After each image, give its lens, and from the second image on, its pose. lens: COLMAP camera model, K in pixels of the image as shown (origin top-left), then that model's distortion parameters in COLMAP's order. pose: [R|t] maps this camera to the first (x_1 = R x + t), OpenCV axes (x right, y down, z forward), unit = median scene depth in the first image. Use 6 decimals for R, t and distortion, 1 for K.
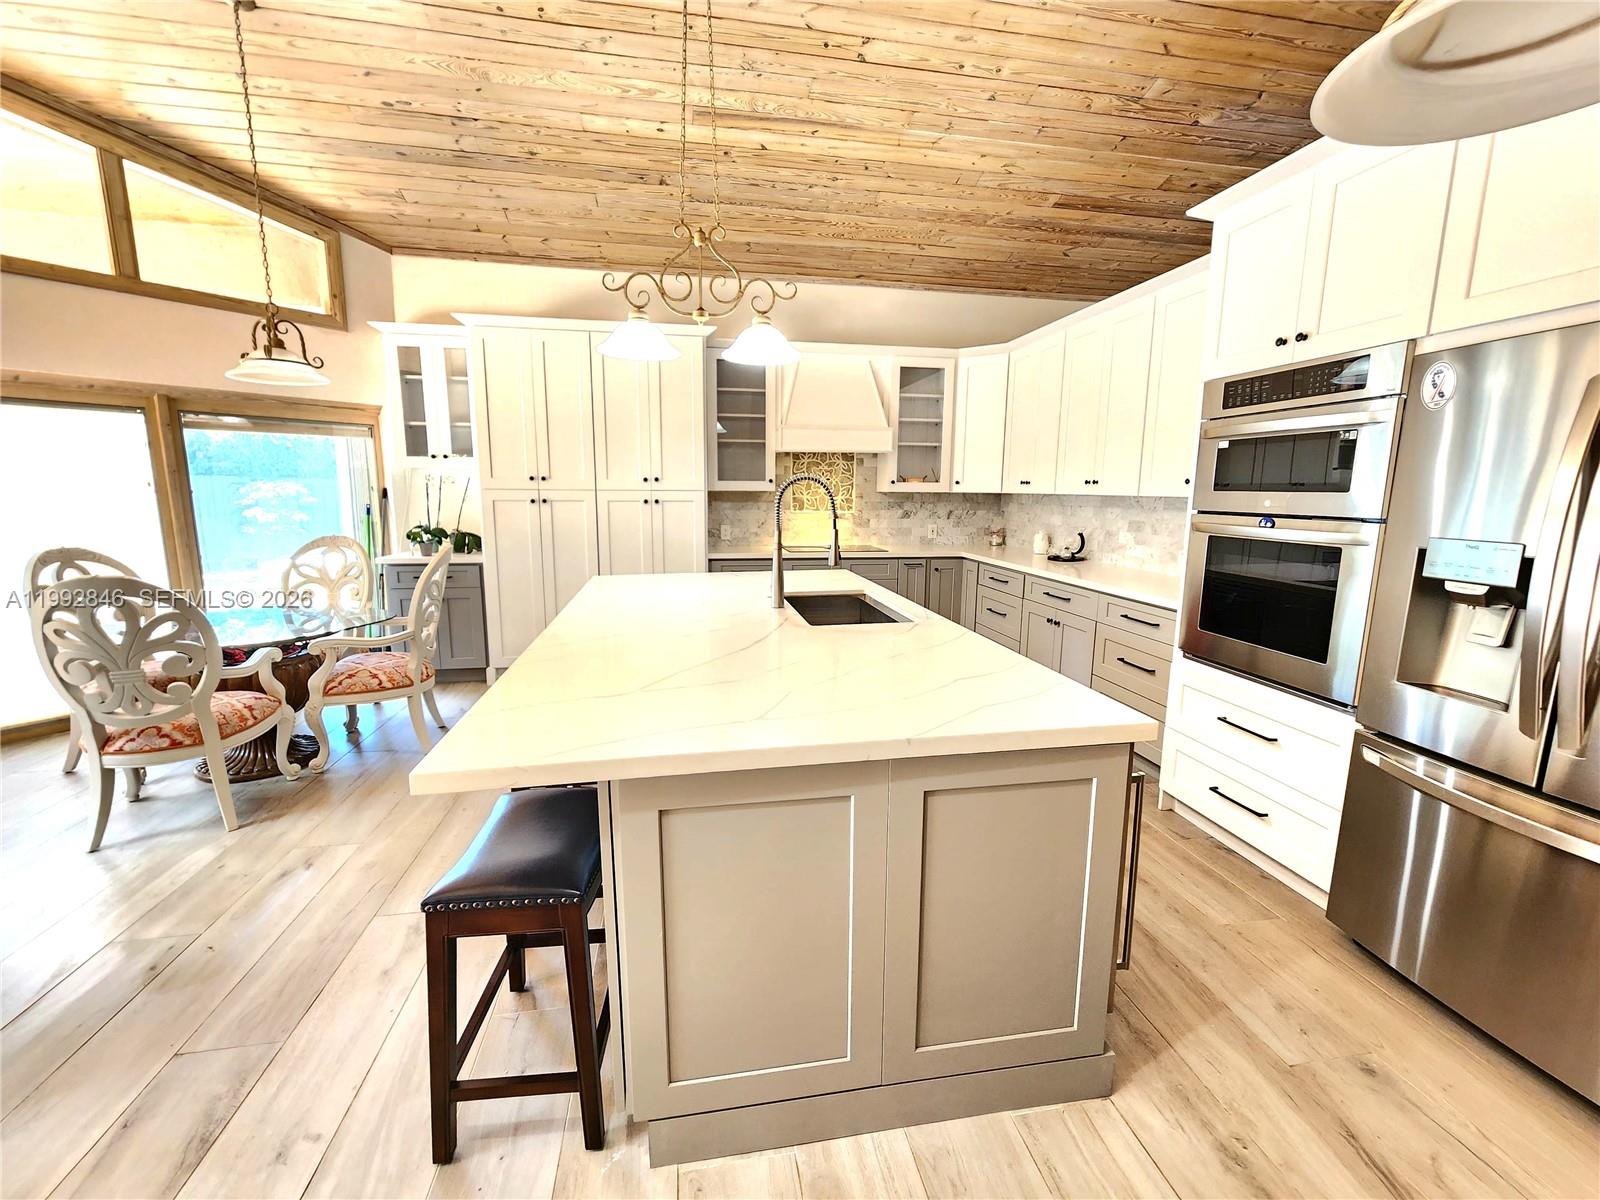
lens RADIAL K [[668.6, 0, 800.0], [0, 668.6, 600.0], [0, 0, 1]] dist [-0.001024, -0.000115]
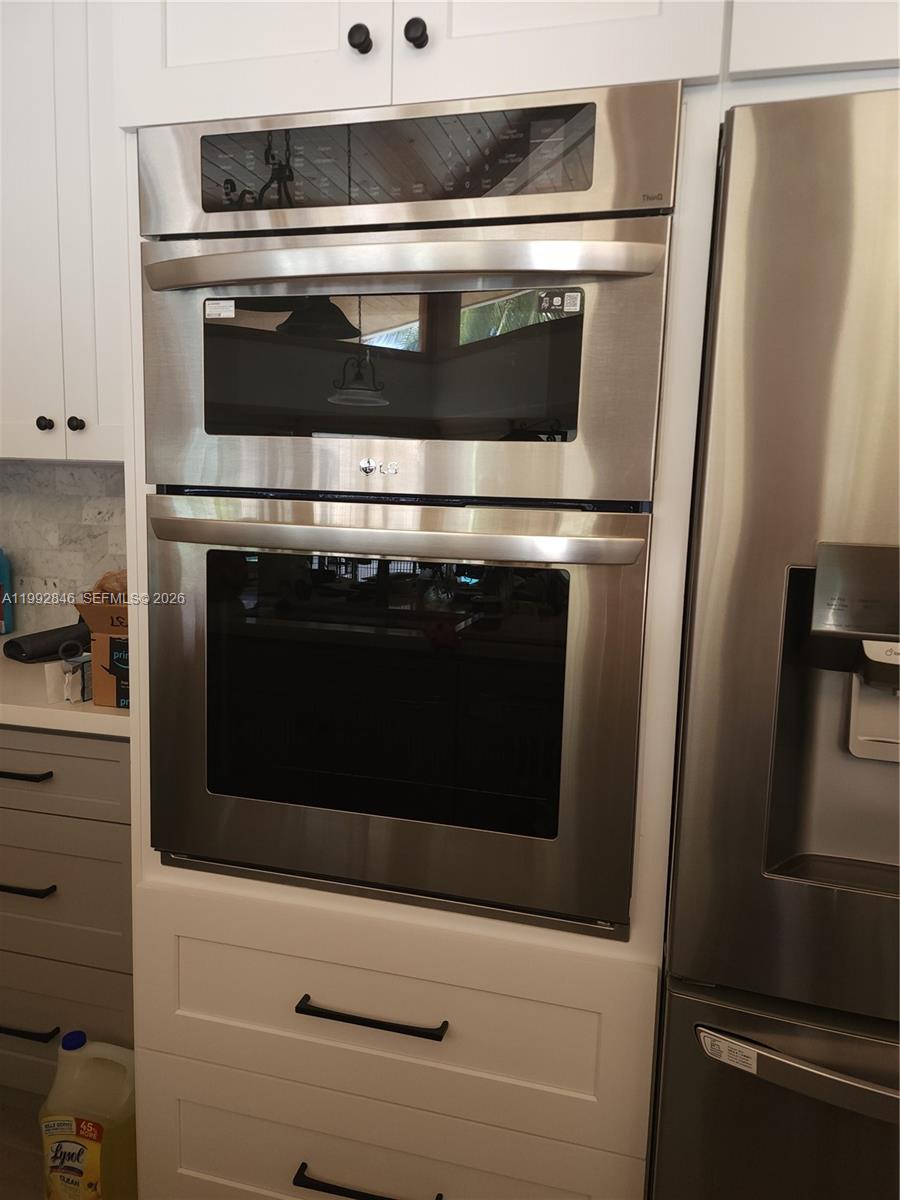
lens RADIAL K [[783.9, 0, 450.0], [0, 783.9, 600.0], [0, 0, 1]] dist [0.001078, 0.000536]
pose [[0.406761, -0.103376, 0.907667, 0.272891], [0.116154, 0.991365, 0.060856, -0.083056], [-0.906120, 0.080675, 0.415257, 0.722676]]
